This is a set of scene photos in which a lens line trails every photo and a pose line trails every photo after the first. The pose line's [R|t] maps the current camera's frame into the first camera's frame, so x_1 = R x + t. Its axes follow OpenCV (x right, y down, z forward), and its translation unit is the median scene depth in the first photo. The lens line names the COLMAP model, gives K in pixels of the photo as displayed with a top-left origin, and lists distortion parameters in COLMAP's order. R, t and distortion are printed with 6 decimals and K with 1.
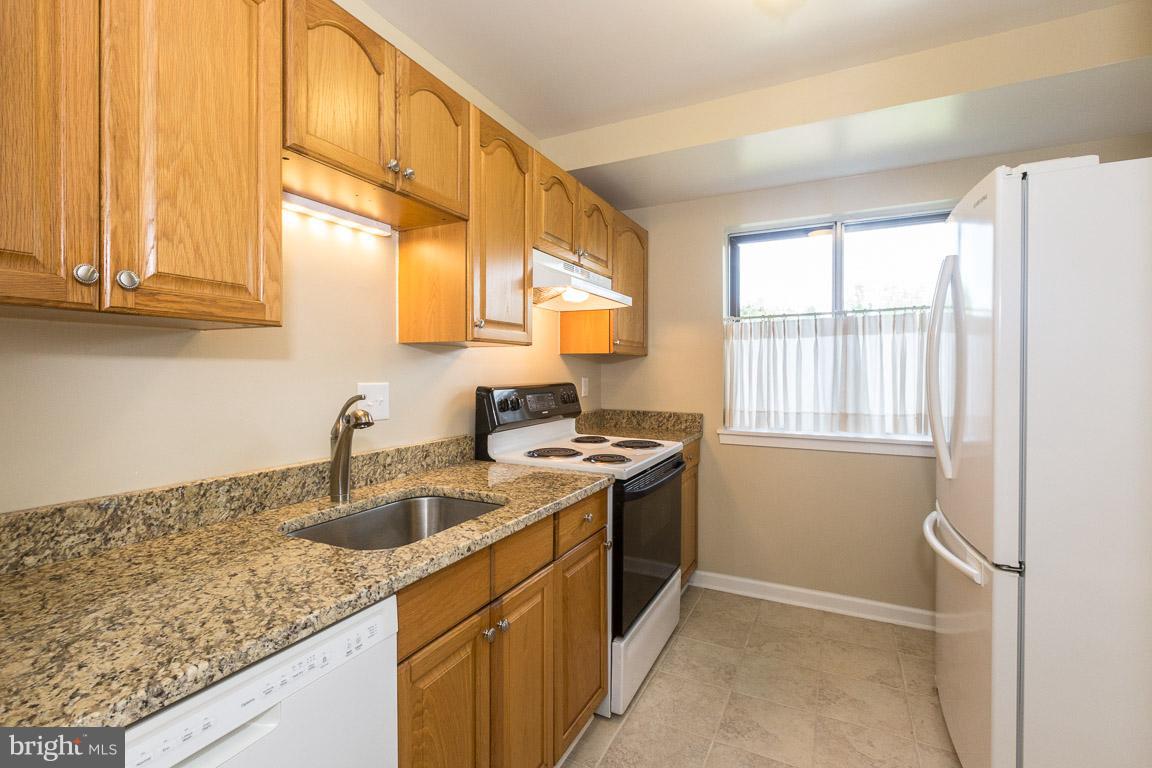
lens RADIAL K [[511.5, 0, 581.7], [0, 511.5, 372.4], [0, 0, 1]] dist [0.003131, -0.000681]
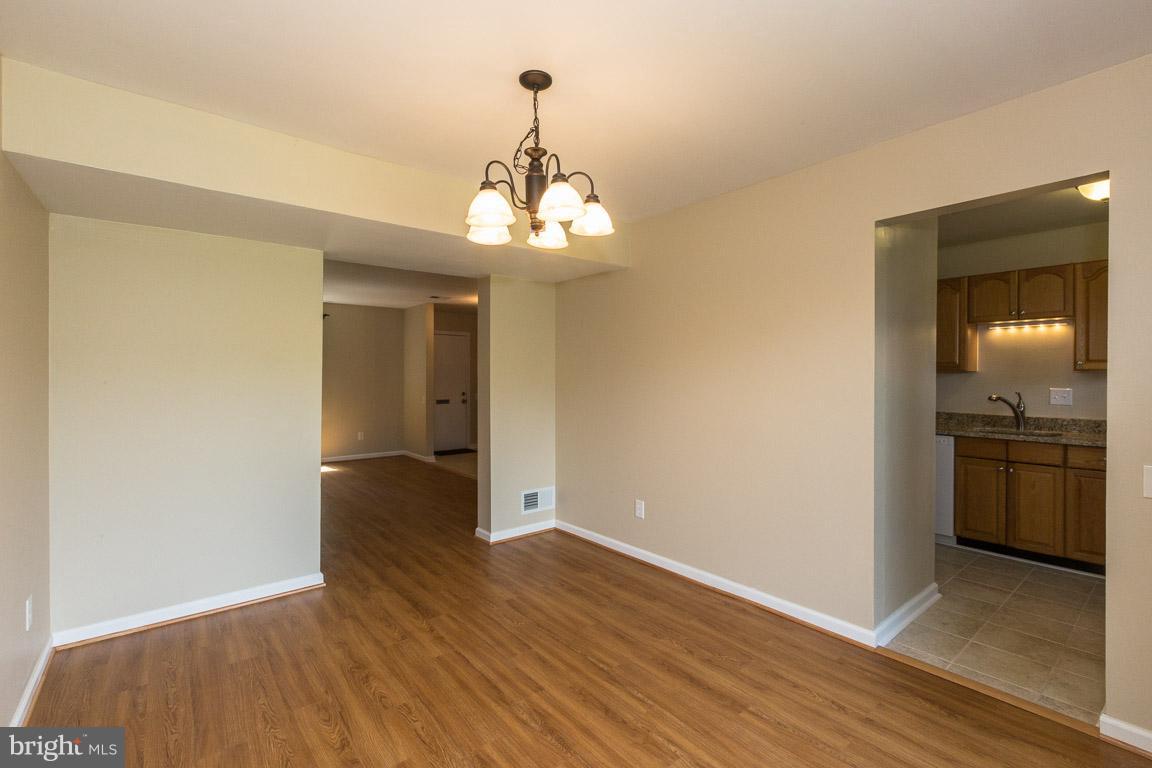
lens RADIAL K [[511.5, 0, 583.2], [0, 511.5, 379.1], [0, 0, 1]] dist [0.003131, -0.000681]
pose [[-0.394985, 0.007692, -0.918655, 3.817379], [-0.005082, 0.999931, 0.010558, -0.054611], [0.918673, 0.008838, -0.394919, -0.105934]]
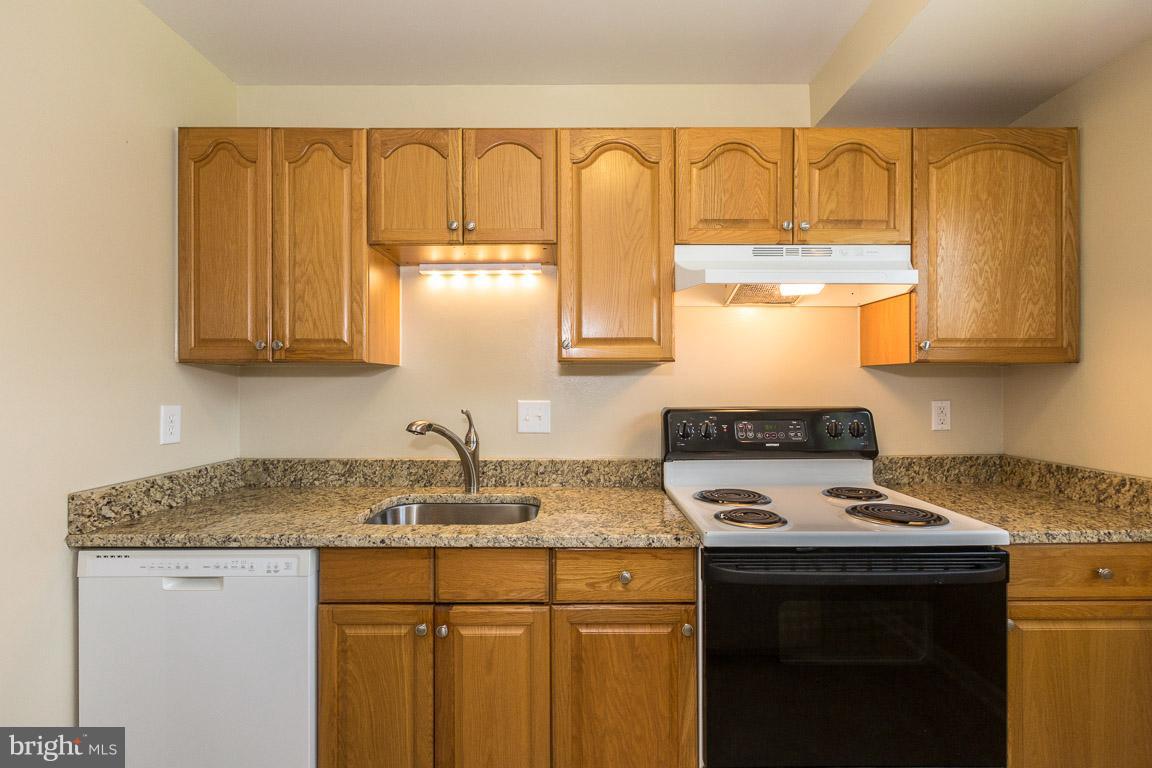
lens RADIAL K [[511.5, 0, 580.6], [0, 511.5, 383.4], [0, 0, 1]] dist [0.003131, -0.000681]
pose [[0.448932, -0.007107, -0.893538, 1.017986], [-0.001995, 0.999958, -0.008956, -0.013737], [0.893564, 0.005803, 0.448899, 0.841179]]
